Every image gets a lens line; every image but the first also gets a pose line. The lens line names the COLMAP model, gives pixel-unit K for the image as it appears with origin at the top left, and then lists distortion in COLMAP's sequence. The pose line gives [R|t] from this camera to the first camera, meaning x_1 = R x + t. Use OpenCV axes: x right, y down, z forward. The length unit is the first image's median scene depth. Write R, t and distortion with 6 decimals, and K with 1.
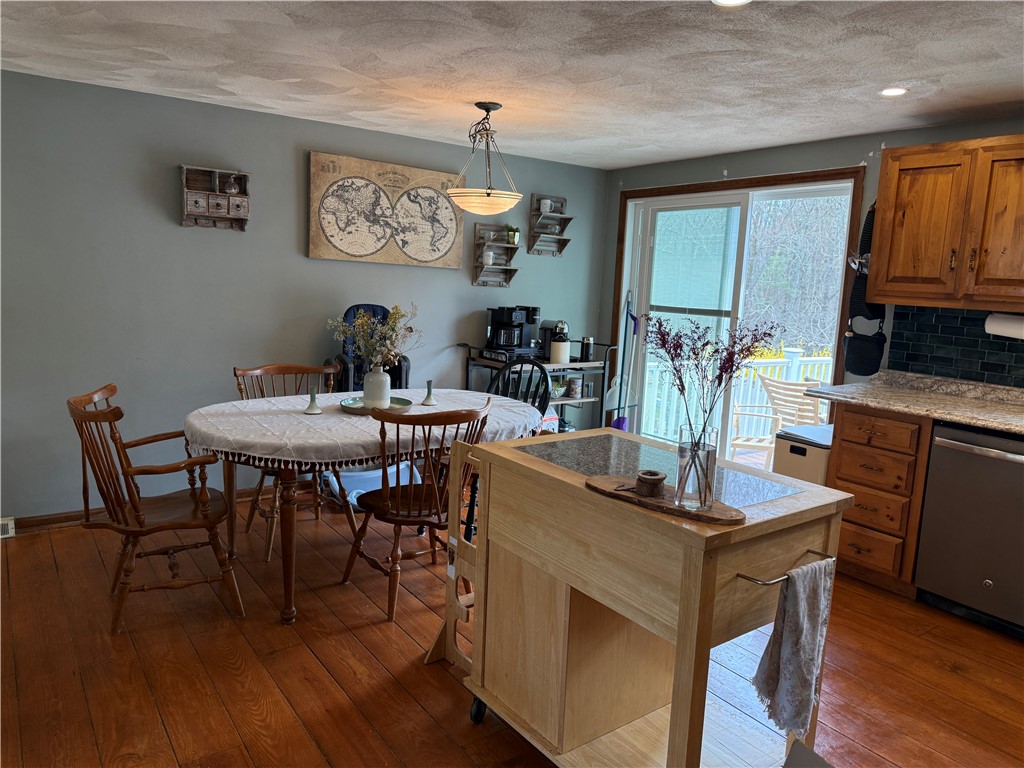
lens RADIAL K [[718.7, 0, 508.2], [0, 718.7, 379.1], [0, 0, 1]] dist [0.094868, -0.112380]
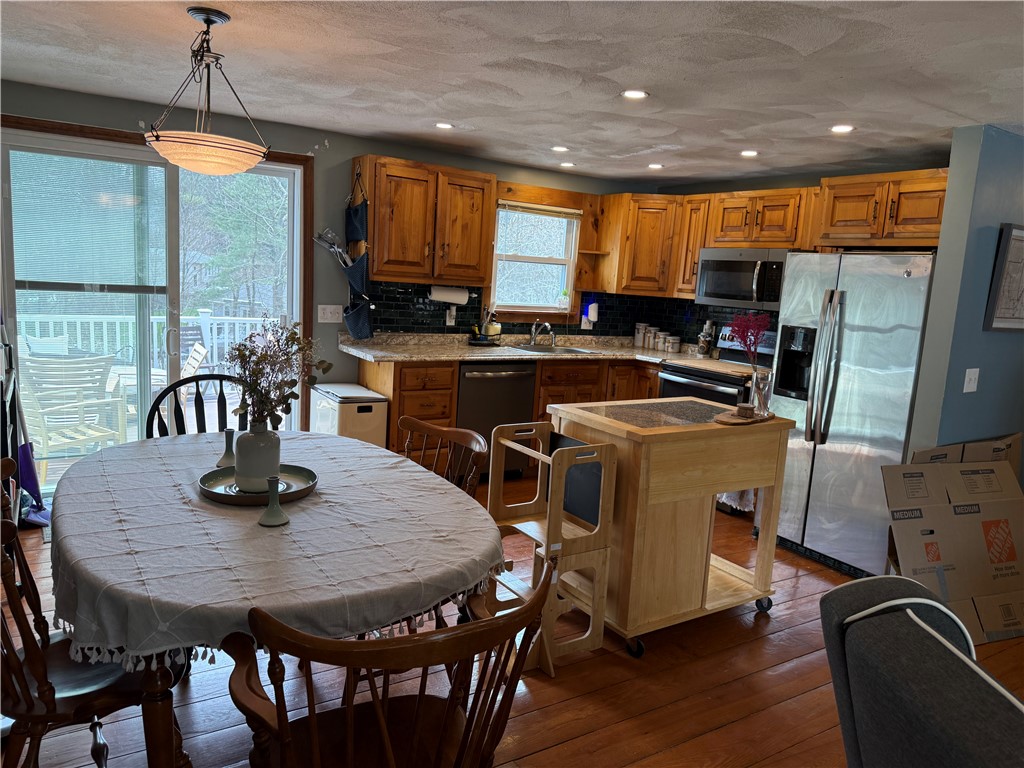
lens RADIAL K [[716.4, 0, 515.2], [0, 716.4, 384.4], [0, 0, 1]] dist [0.161022, -0.302514]
pose [[0.058544, -0.189847, 0.980067, -0.768042], [0.087287, 0.978964, 0.184420, -0.143271], [-0.994461, 0.074751, 0.073883, 0.715542]]
